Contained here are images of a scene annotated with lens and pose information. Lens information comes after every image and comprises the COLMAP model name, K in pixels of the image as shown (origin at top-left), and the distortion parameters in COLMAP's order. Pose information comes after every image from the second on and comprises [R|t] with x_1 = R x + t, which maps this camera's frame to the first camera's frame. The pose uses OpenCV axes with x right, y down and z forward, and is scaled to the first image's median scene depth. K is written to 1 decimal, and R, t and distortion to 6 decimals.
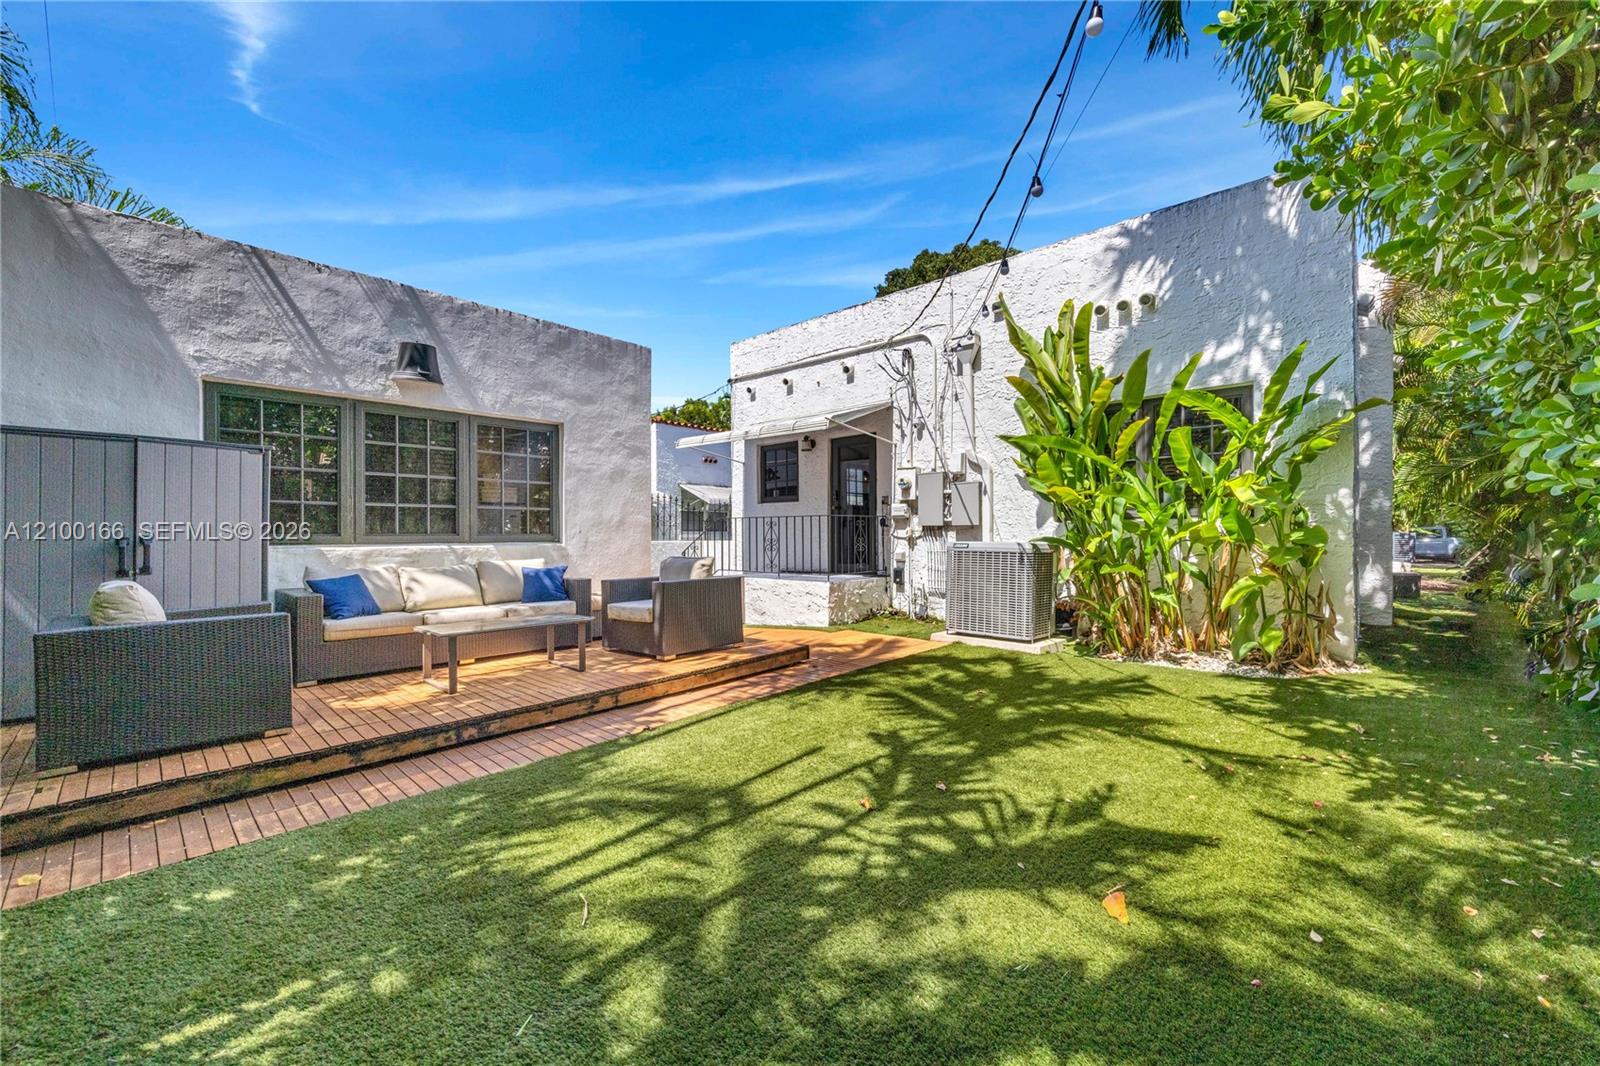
lens RADIAL K [[619.2, 0, 791.9], [0, 619.2, 536.8], [0, 0, 1]] dist [-0.000407, -0.000081]
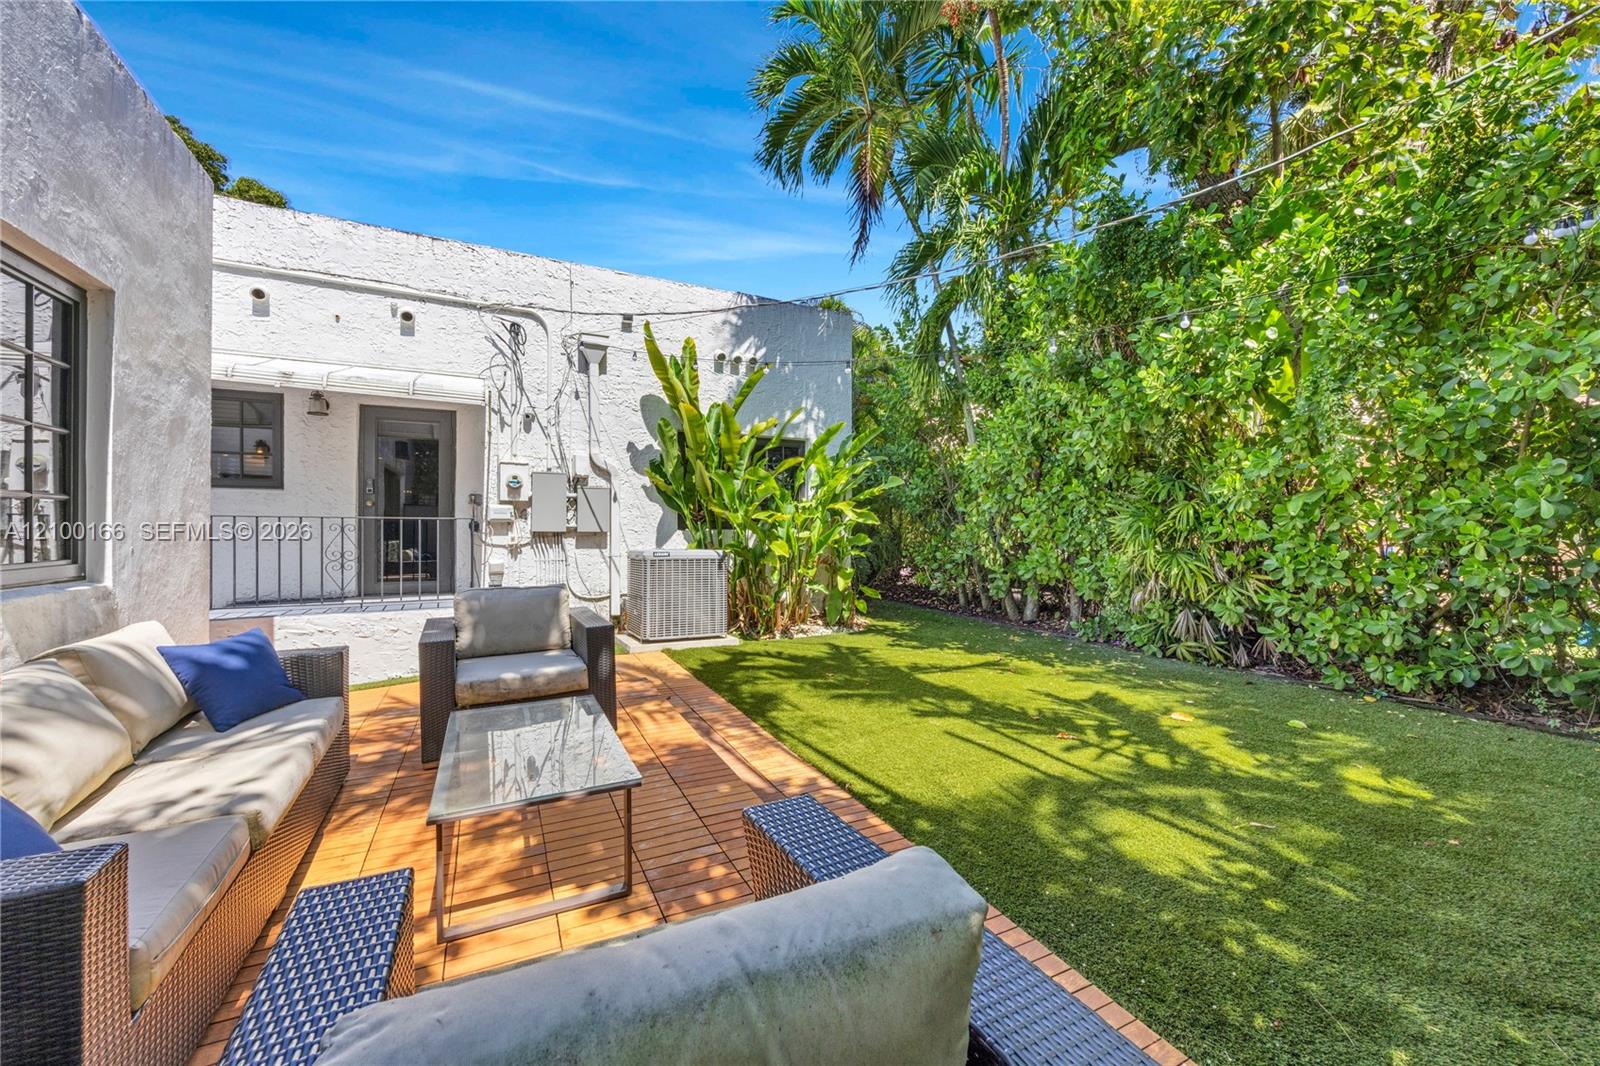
lens RADIAL K [[619.2, 0, 799.2], [0, 619.2, 527.2], [0, 0, 1]] dist [-0.000407, -0.000081]
pose [[0.353018, 0.006150, 0.935596, -0.761610], [-0.002058, 0.999981, -0.005797, -0.031806], [-0.935614, 0.000121, 0.353024, 0.545417]]
